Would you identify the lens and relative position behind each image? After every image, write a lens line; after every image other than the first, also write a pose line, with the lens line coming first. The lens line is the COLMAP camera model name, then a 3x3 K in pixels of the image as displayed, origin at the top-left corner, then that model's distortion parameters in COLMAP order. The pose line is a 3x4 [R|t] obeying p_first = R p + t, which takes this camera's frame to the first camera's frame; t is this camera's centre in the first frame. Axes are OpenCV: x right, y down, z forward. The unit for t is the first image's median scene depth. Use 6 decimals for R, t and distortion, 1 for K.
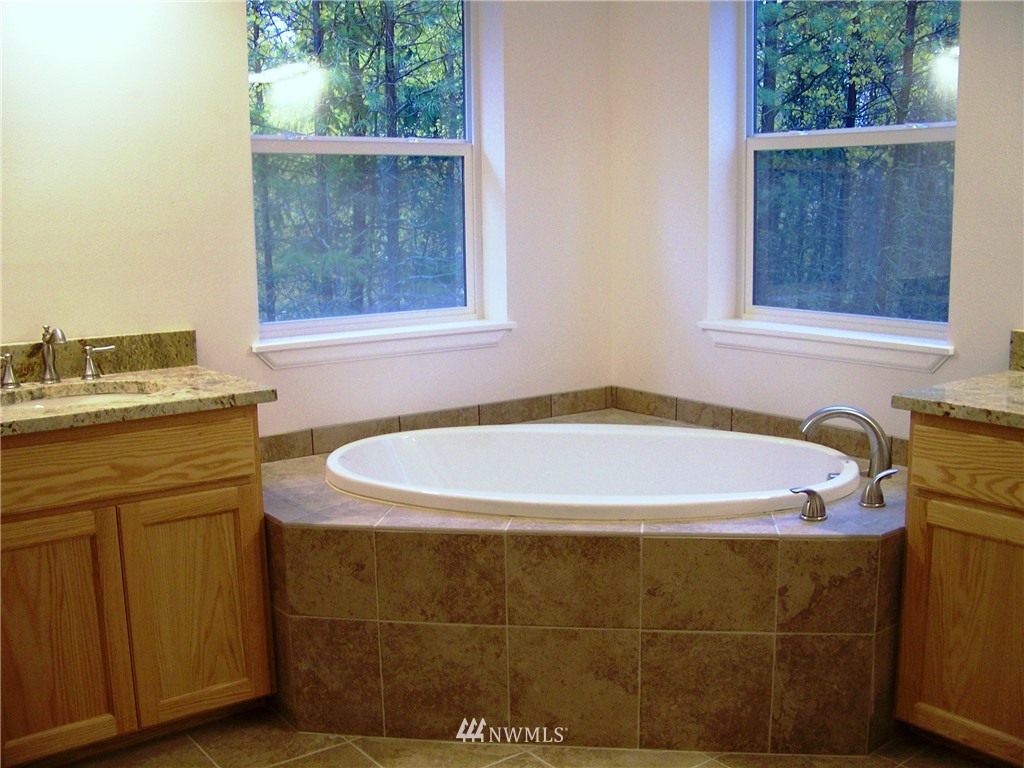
lens RADIAL K [[1099.2, 0, 511.7], [0, 1099.2, 384.4], [0, 0, 1]] dist [-0.133572, 0.000000]
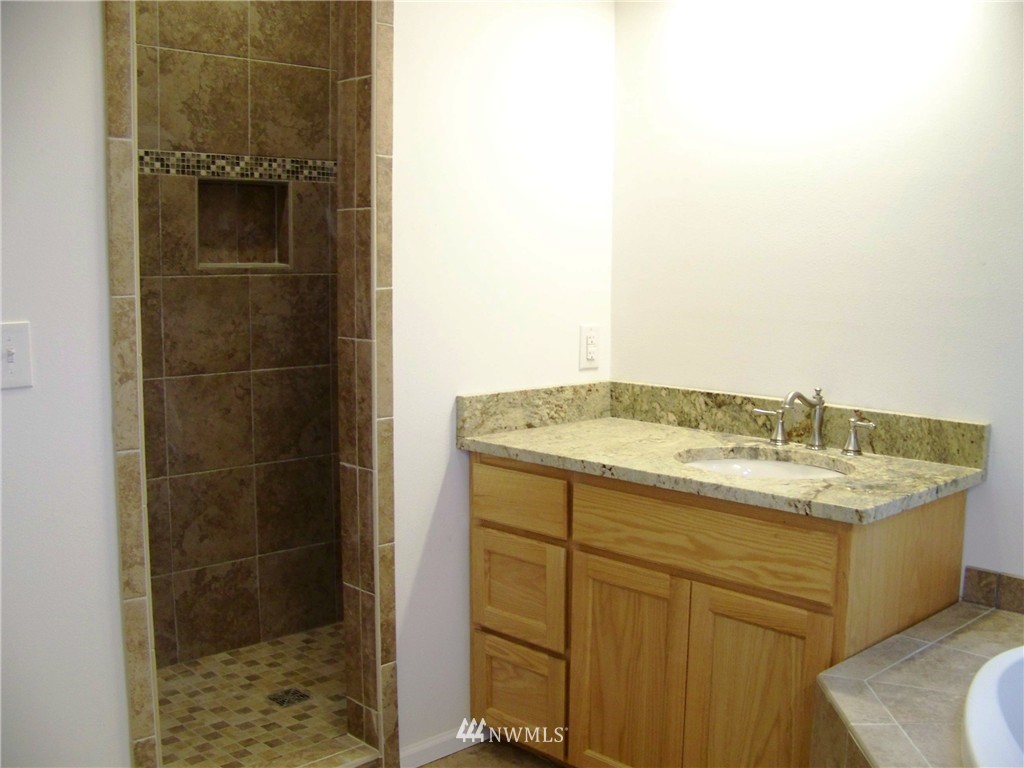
lens RADIAL K [[1099.2, 0, 511.6], [0, 1099.2, 385.4], [0, 0, 1]] dist [-0.133572, 0.000000]
pose [[0.142693, 0.137606, -0.980155, 0.490299], [-0.163820, 0.979913, 0.113723, -0.129220], [0.976116, 0.144341, 0.162369, 0.621093]]
